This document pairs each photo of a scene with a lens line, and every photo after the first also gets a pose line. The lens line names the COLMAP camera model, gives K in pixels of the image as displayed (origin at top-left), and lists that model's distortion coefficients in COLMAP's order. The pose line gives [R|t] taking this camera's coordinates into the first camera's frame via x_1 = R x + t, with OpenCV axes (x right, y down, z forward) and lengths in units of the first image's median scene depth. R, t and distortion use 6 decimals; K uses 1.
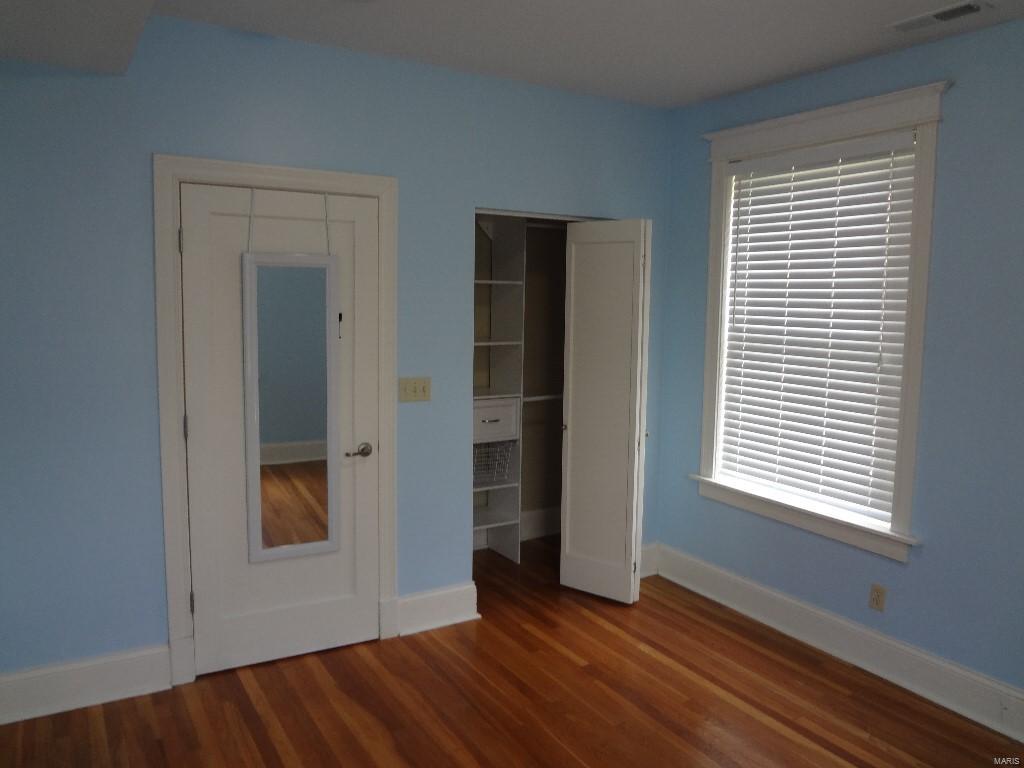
lens RADIAL K [[757.1, 0, 515.9], [0, 757.1, 381.3], [0, 0, 1]] dist [-0.063191, 0.019838]
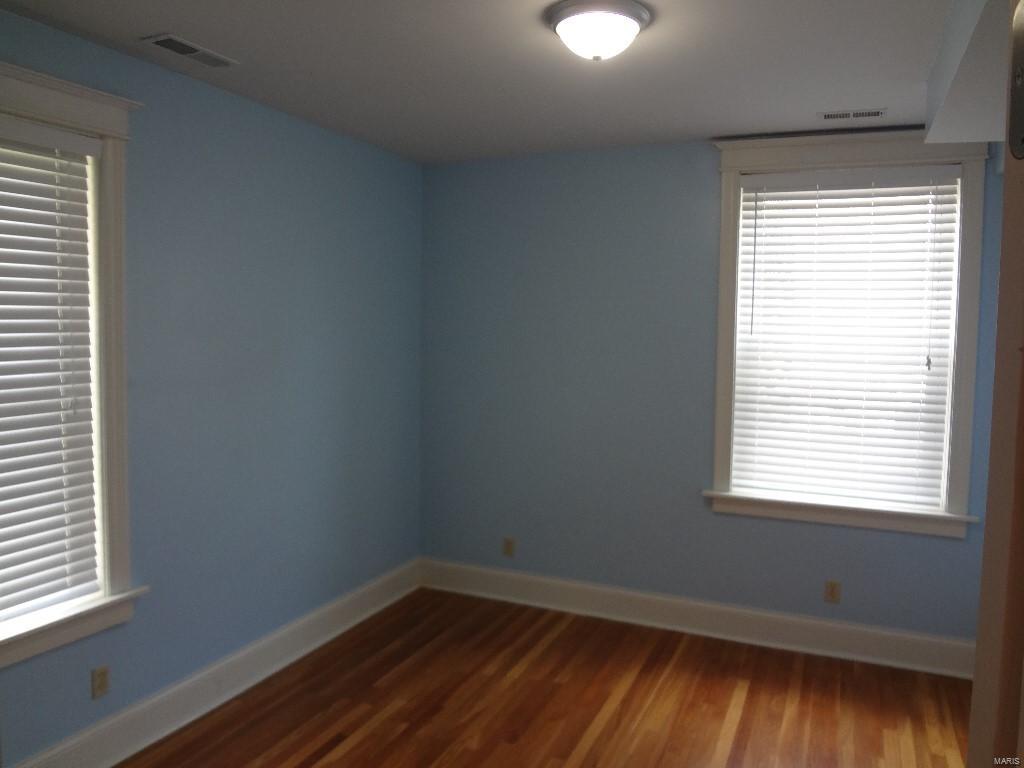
lens RADIAL K [[757.1, 0, 515.9], [0, 757.1, 381.3], [0, 0, 1]] dist [-0.063191, 0.019838]
pose [[-0.564022, -0.083083, 0.821570, -0.450190], [0.072552, 0.986092, 0.149529, -0.140664], [-0.822567, 0.143944, -0.550149, 1.034503]]
